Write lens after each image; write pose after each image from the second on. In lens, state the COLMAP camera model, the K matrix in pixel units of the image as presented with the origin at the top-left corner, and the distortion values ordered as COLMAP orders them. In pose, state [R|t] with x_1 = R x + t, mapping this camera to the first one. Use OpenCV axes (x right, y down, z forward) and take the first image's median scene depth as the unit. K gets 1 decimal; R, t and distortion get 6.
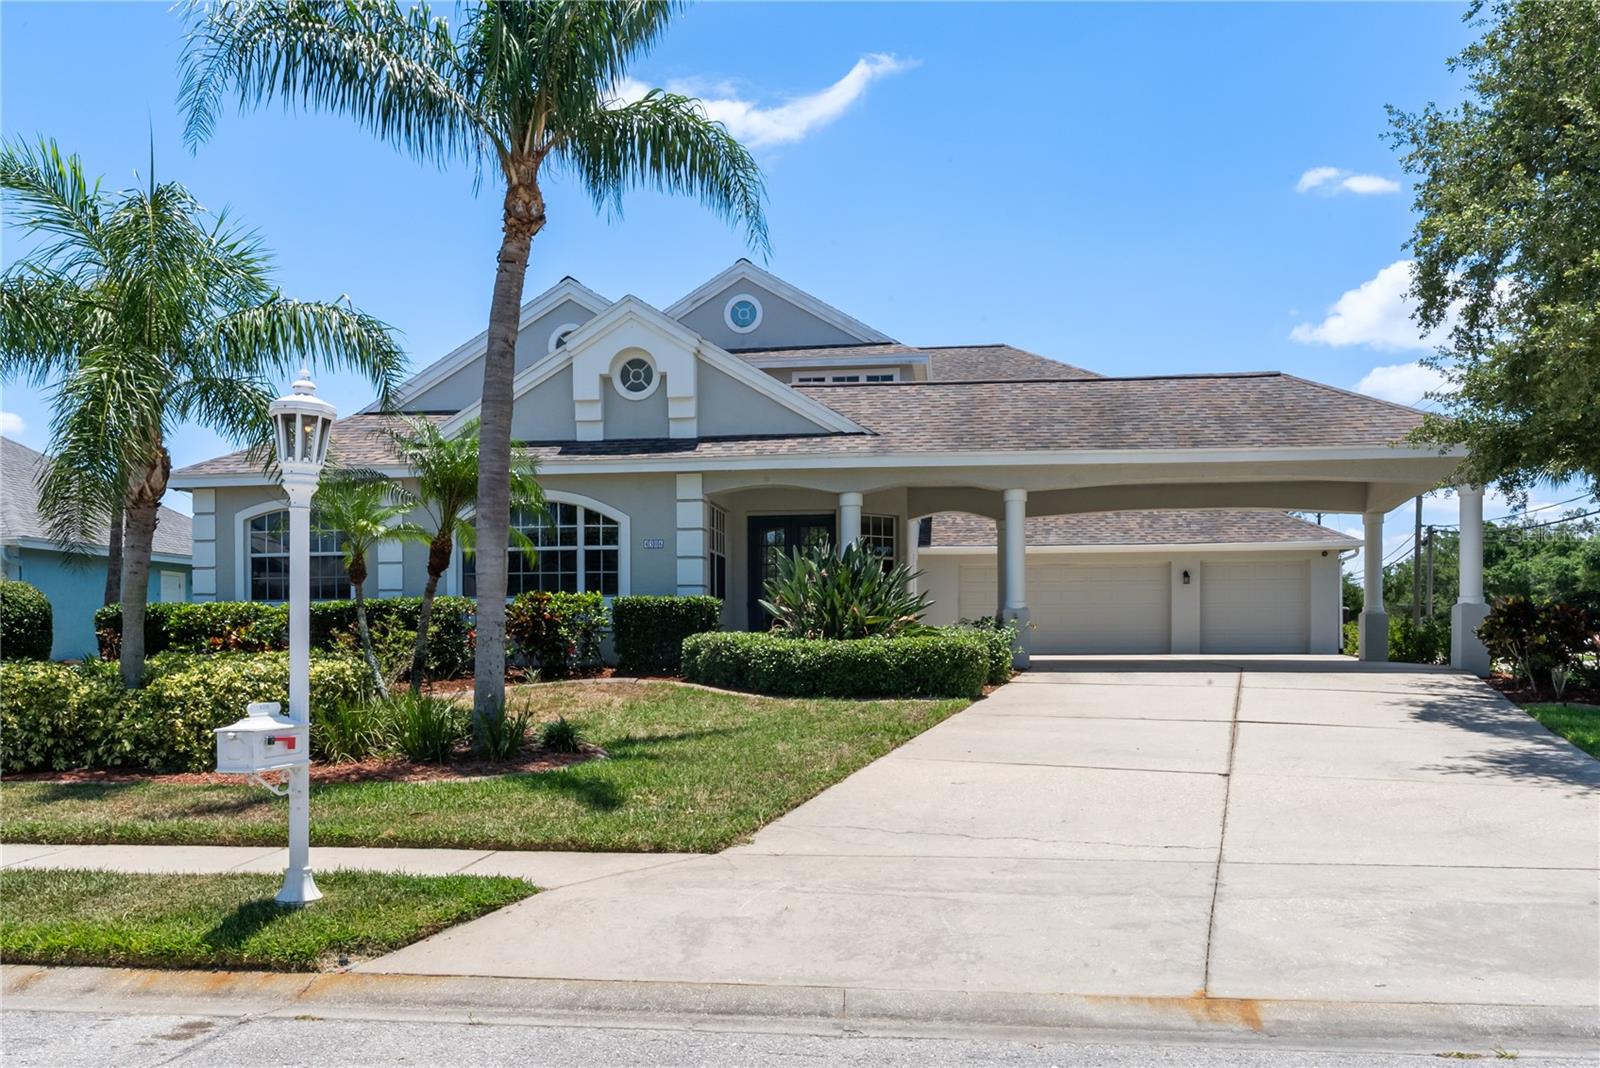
lens RADIAL K [[1305.1, 0, 795.3], [0, 1305.1, 637.6], [0, 0, 1]] dist [0.023581, 0.005074]
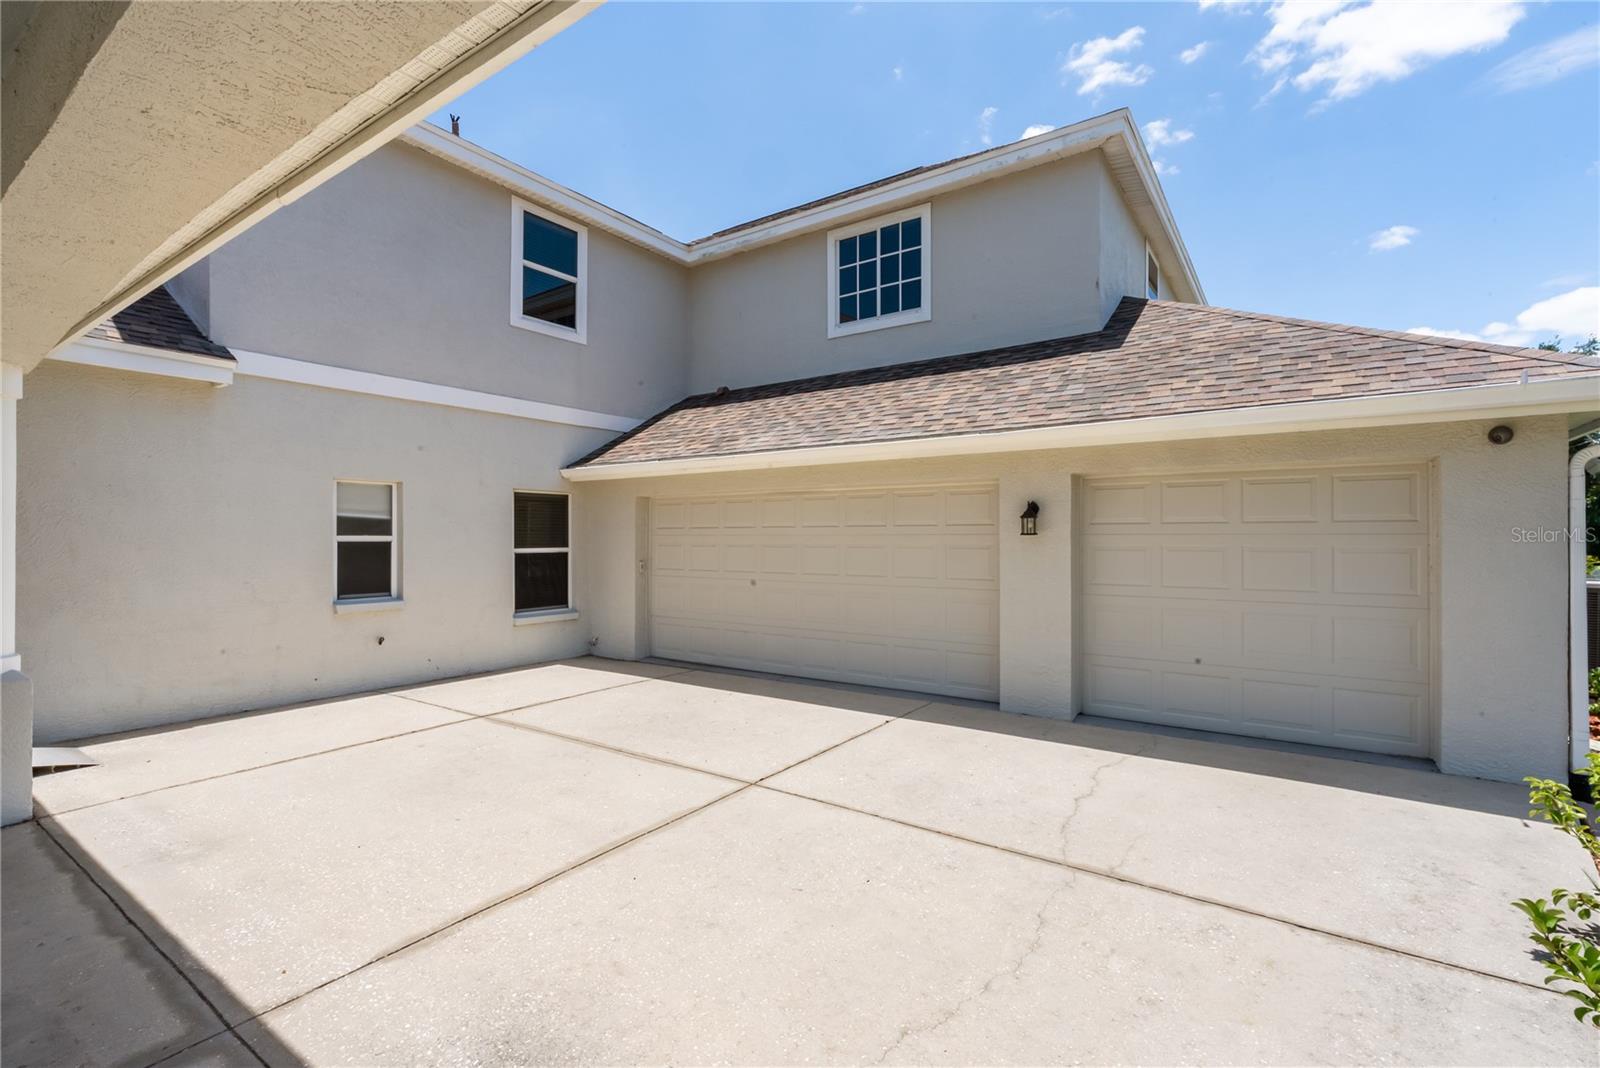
lens RADIAL K [[721.8, 0, 800.0], [0, 721.8, 534.0], [0, 0, 1]] dist [-0.000598, 0.000649]
pose [[0.883716, 0.000809, -0.468023, 0.490972], [-0.000923, 1.000000, -0.000014, -0.060105], [0.468023, 0.000445, 0.883716, 1.129245]]
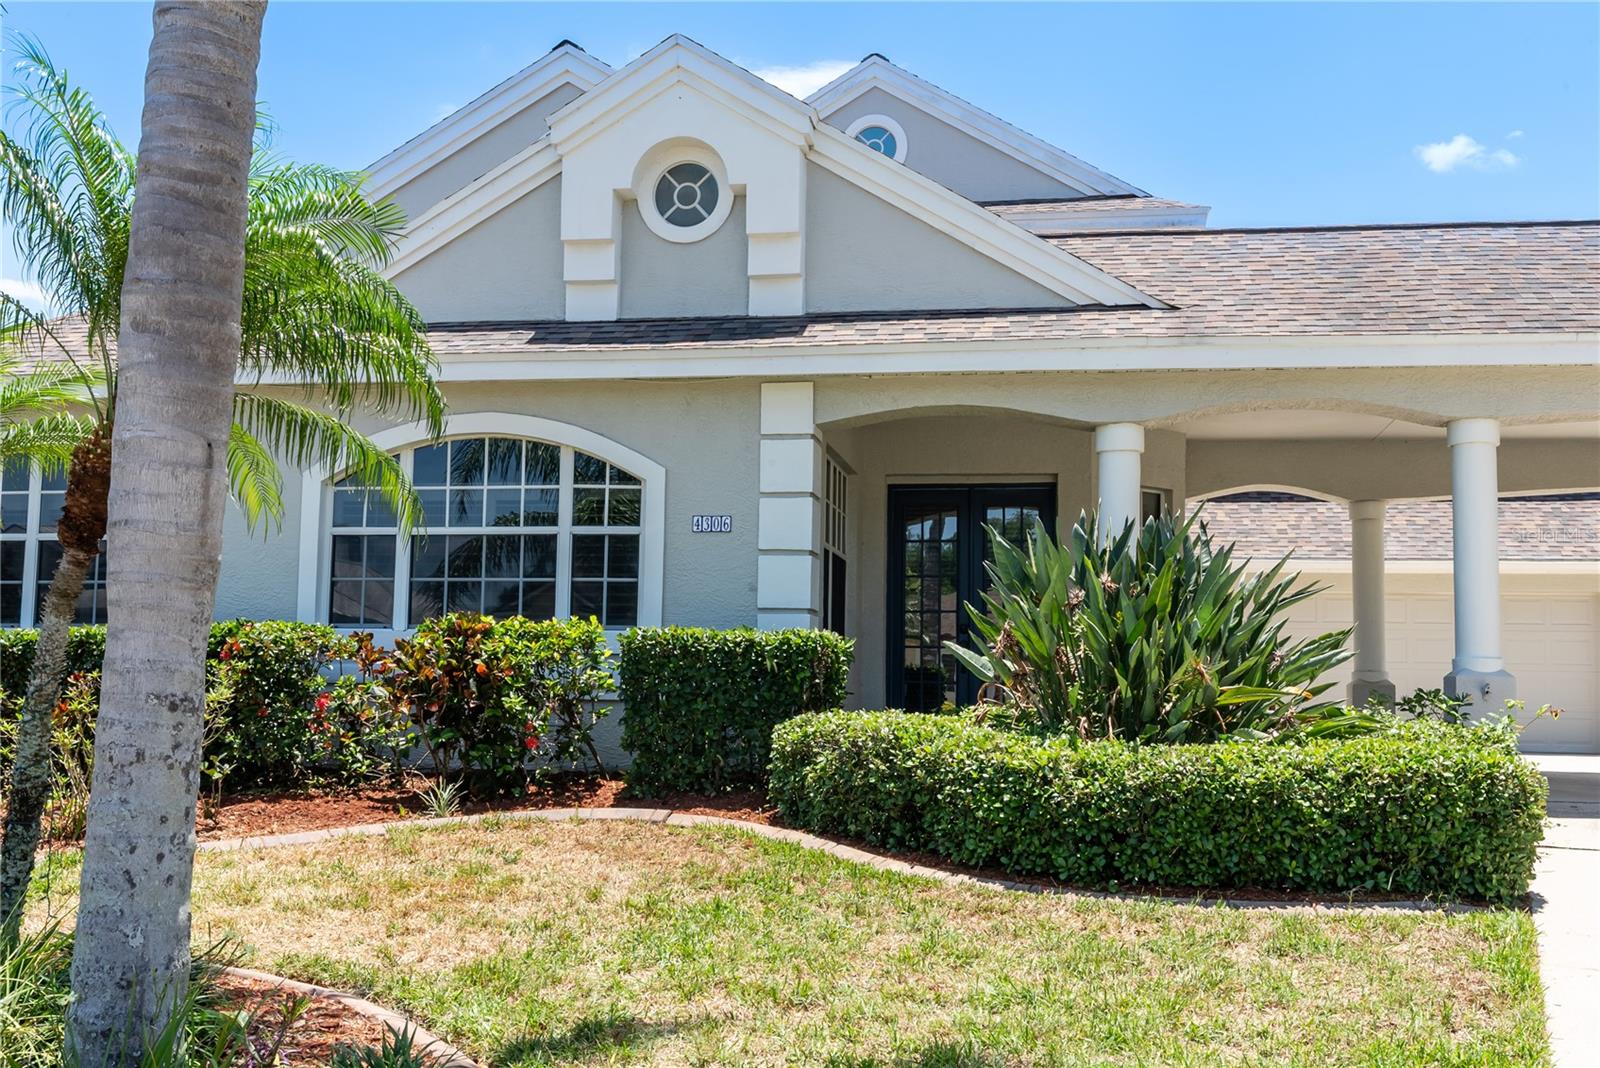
lens RADIAL K [[1604.7, 0, 798.3], [0, 1604.7, 572.6], [0, 0, 1]] dist [0.008878, 0.000129]
pose [[0.998693, 0.018749, -0.047556, -0.047097], [-0.022233, 0.997024, -0.073821, -0.009745], [0.046030, 0.074782, 0.996137, 0.403373]]
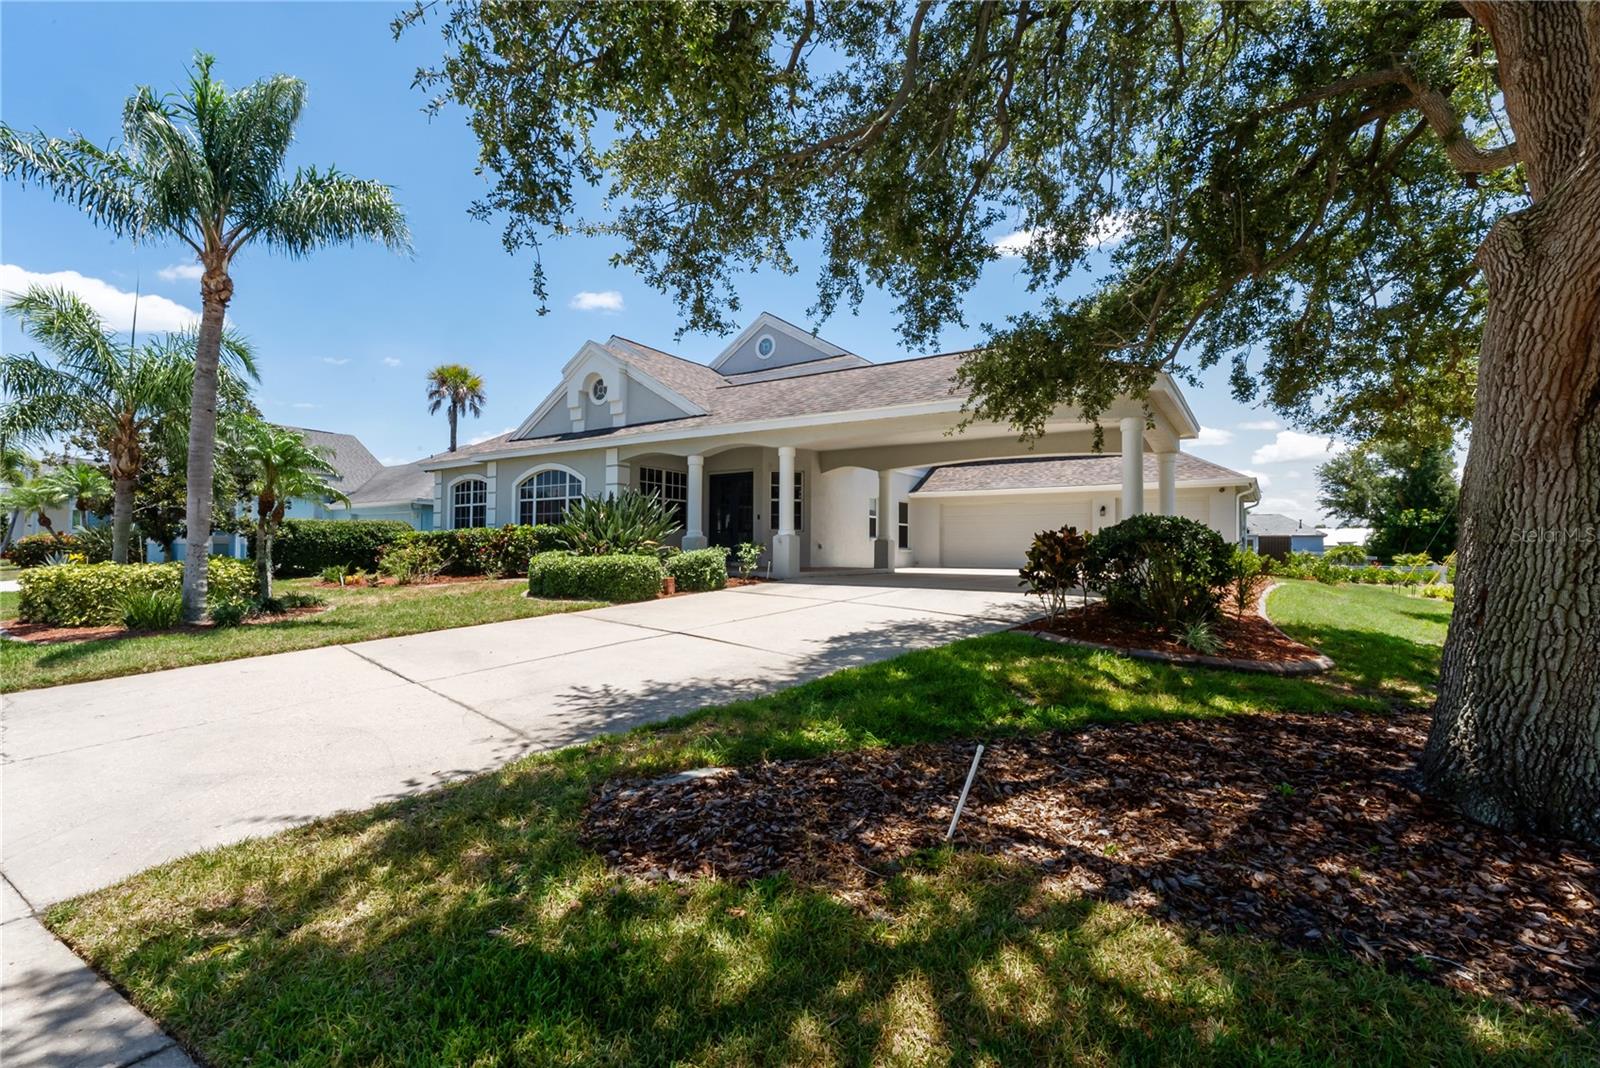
lens RADIAL K [[721.8, 0, 800.0], [0, 721.8, 534.0], [0, 0, 1]] dist [-0.000598, 0.000649]
pose [[0.894667, 0.000095, -0.446734, 0.507227], [-0.010221, 0.999743, -0.020255, -0.008403], [0.446617, 0.022688, 0.894438, 0.330454]]
